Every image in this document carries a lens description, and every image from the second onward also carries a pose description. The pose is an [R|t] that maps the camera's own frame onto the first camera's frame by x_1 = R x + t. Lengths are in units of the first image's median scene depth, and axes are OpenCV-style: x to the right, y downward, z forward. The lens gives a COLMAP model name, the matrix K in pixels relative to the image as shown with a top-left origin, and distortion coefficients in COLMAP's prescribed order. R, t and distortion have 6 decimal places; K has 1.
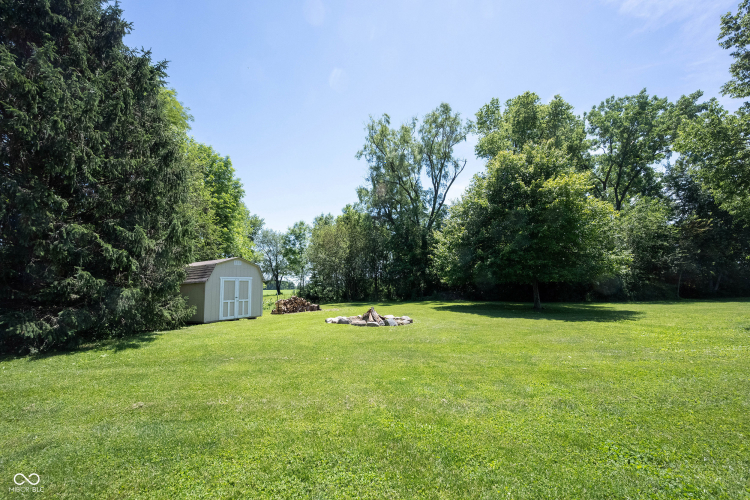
lens RADIAL K [[298.2, 0, 374.6], [0, 298.2, 251.2], [0, 0, 1]] dist [0.005814, -0.001165]
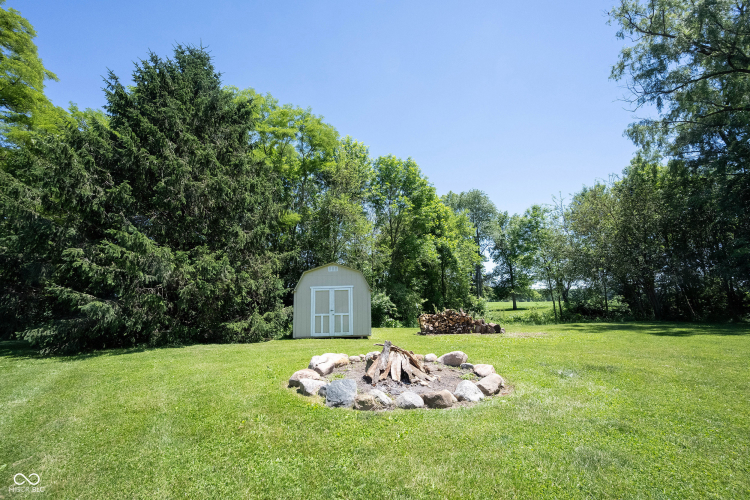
lens RADIAL K [[298.2, 0, 377.3], [0, 298.2, 246.0], [0, 0, 1]] dist [0.005814, -0.001165]
pose [[0.537363, -0.151048, -0.829714, 0.240753], [0.111466, 0.987920, -0.107658, 0.057743], [0.835953, -0.034633, 0.547708, 0.471344]]
